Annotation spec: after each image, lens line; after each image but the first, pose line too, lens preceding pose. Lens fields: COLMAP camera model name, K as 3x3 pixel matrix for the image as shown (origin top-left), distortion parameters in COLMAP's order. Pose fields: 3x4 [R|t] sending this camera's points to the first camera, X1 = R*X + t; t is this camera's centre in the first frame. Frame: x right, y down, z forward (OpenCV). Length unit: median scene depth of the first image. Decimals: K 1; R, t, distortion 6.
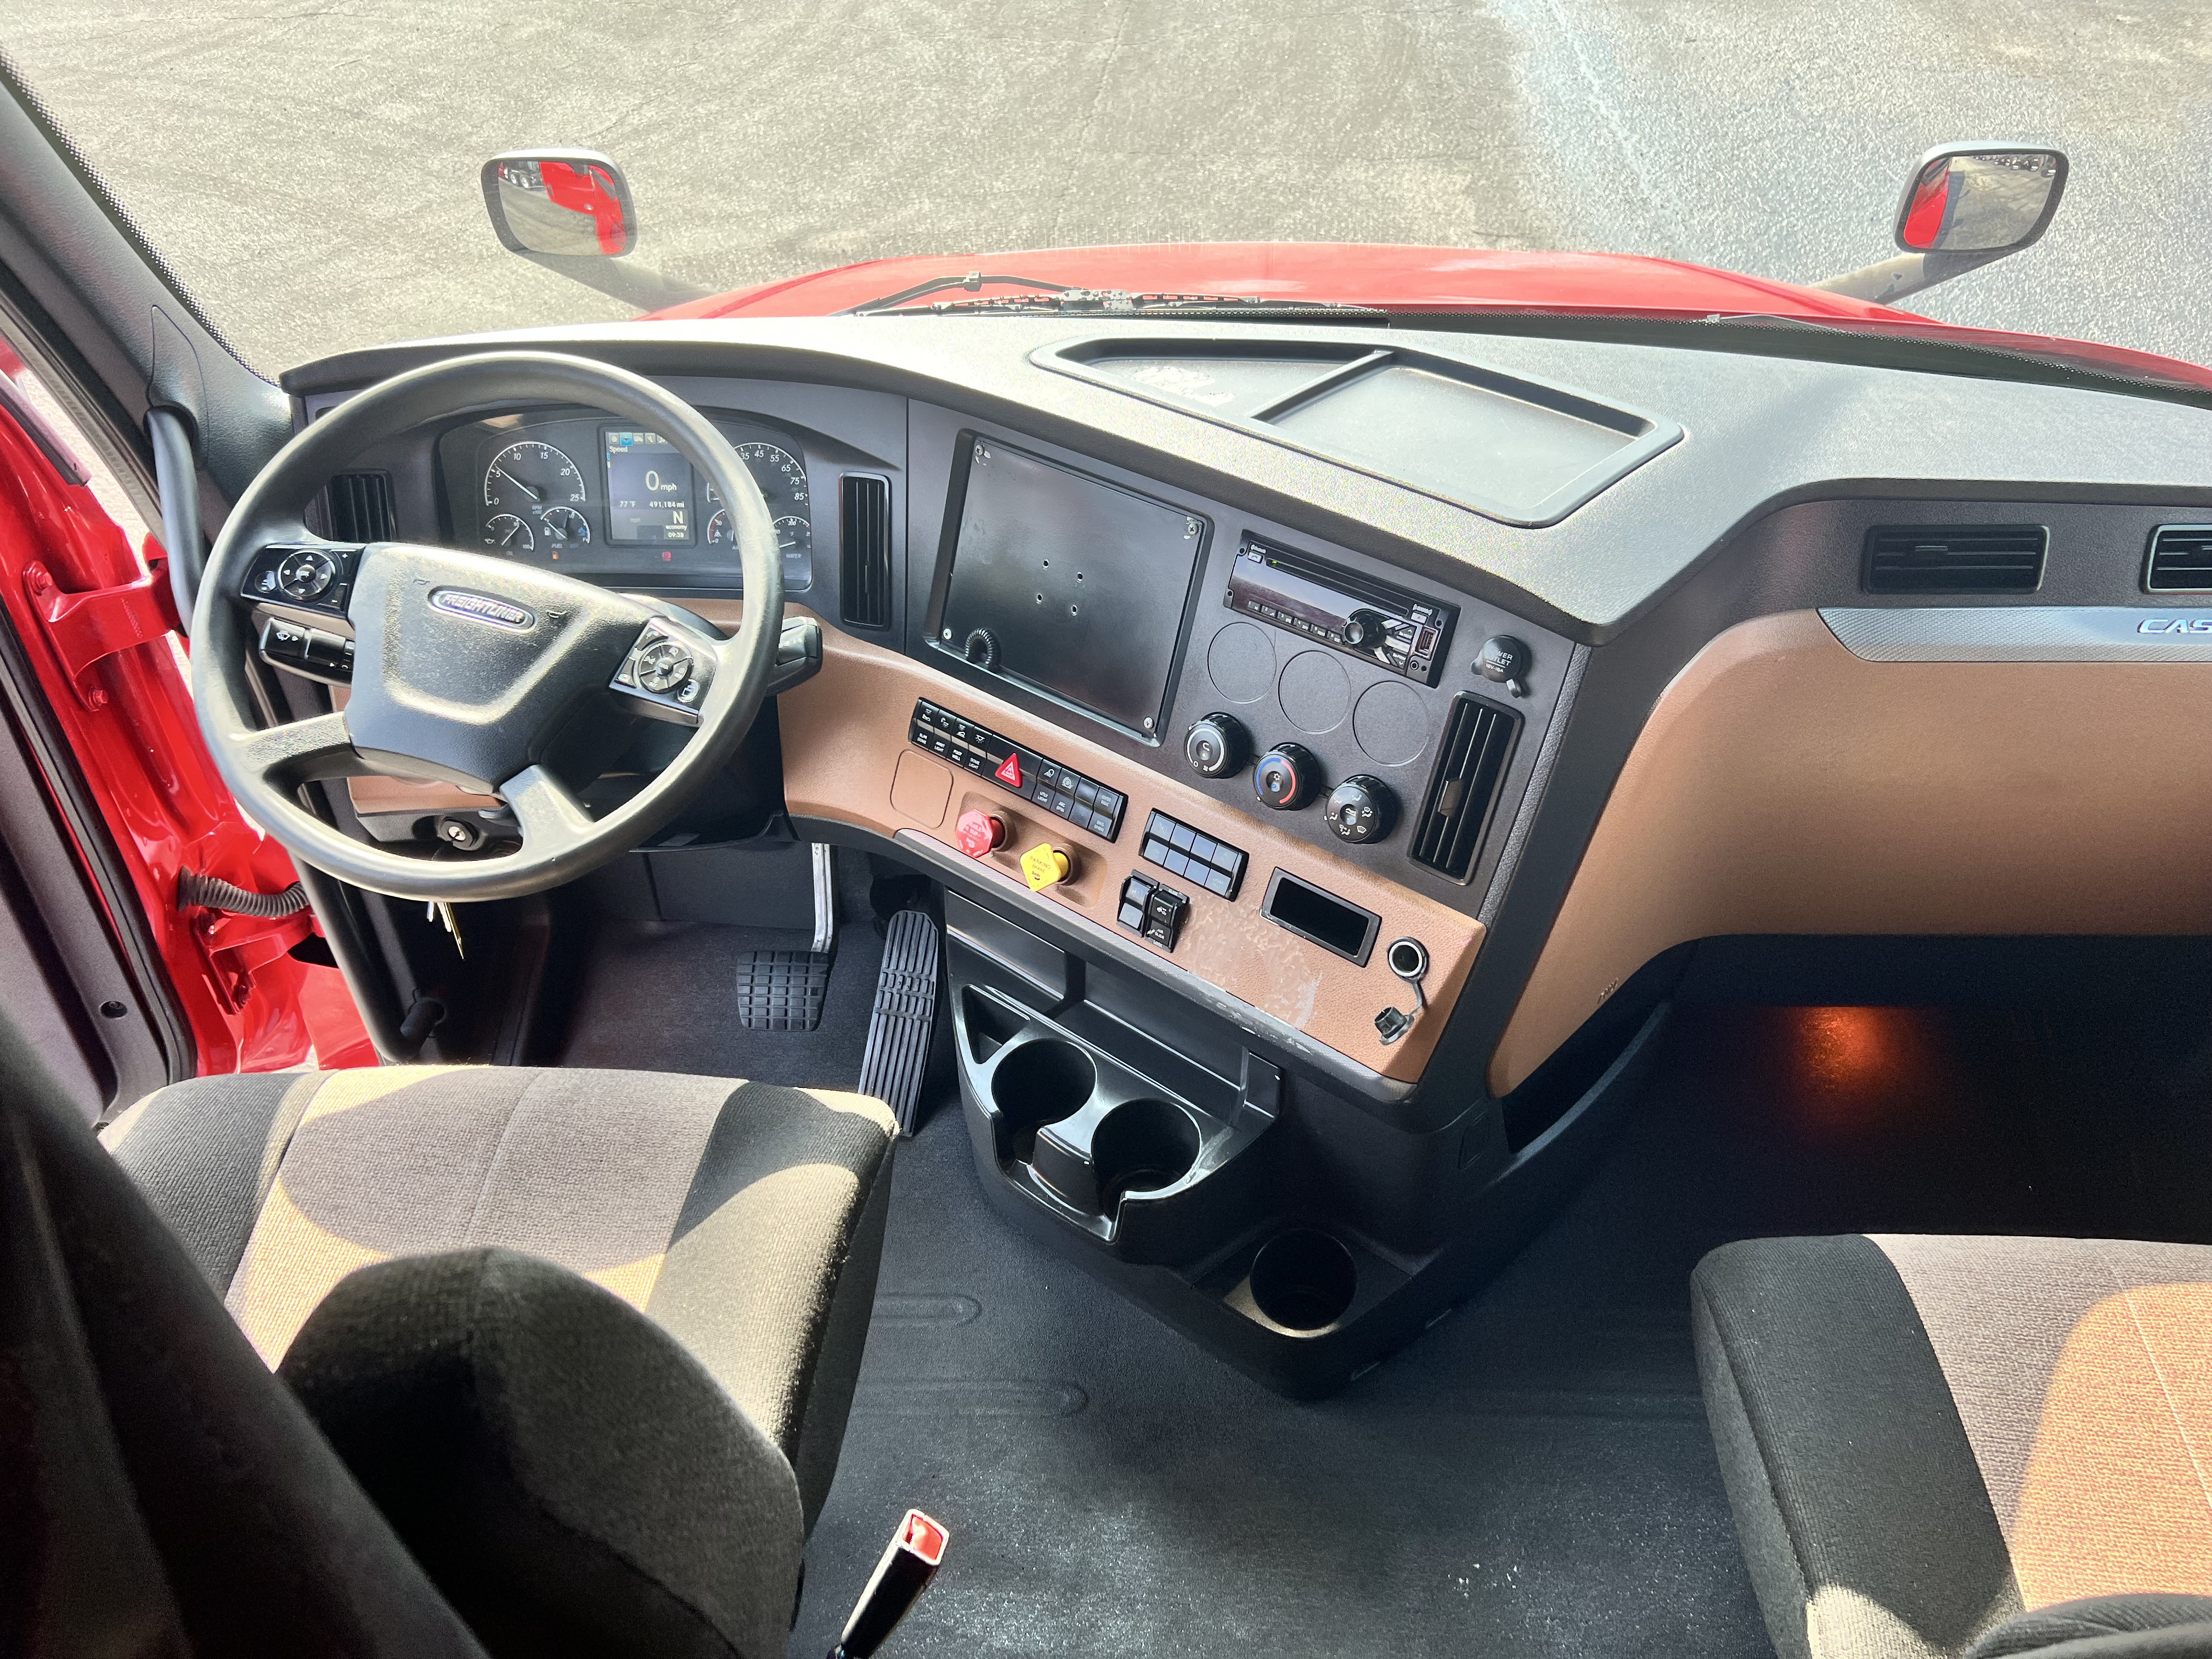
lens RADIAL K [[1690.3, 0, 1110.1], [0, 1690.3, 818.0], [0, 0, 1]] dist [0.030962, -0.027538]
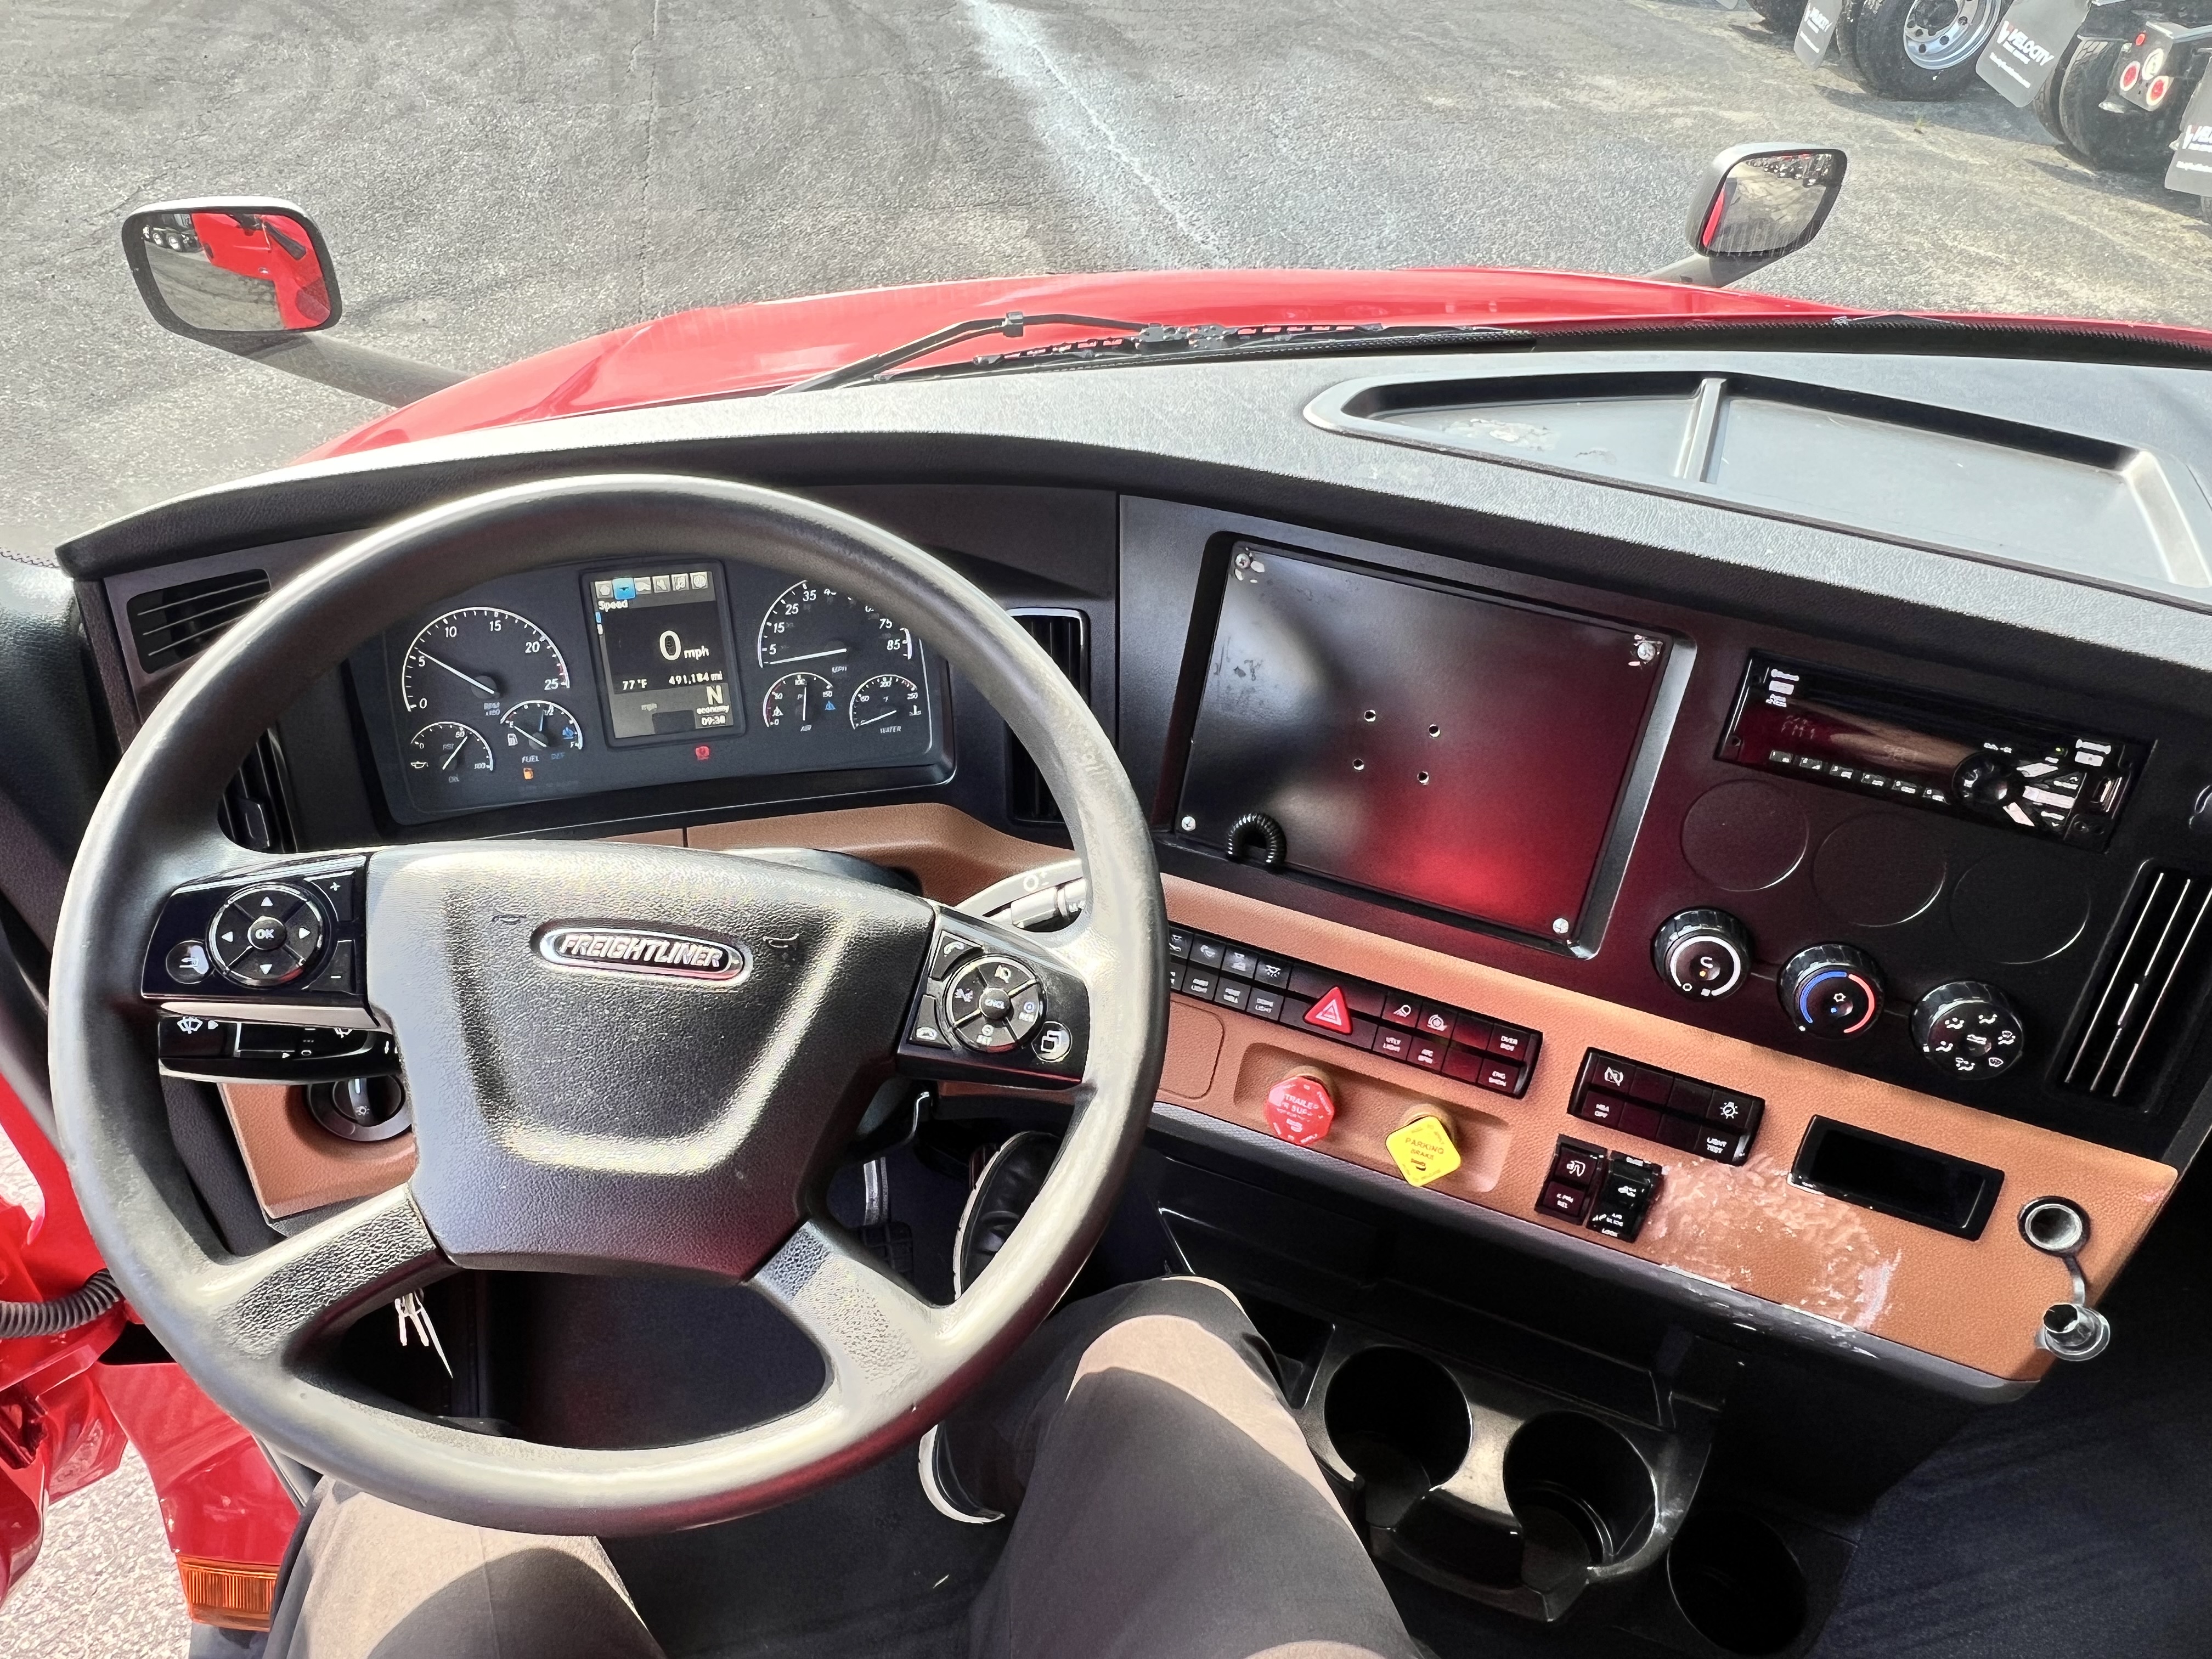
lens RADIAL K [[1500.9, 0, 1102.0], [0, 1500.9, 847.2], [0, 0, 1]] dist [0.007343, -0.011652]
pose [[0.955566, -0.144135, 0.257135, -0.246902], [0.137215, 0.989530, 0.044753, -0.112402], [-0.260894, -0.007482, 0.965339, 0.349073]]
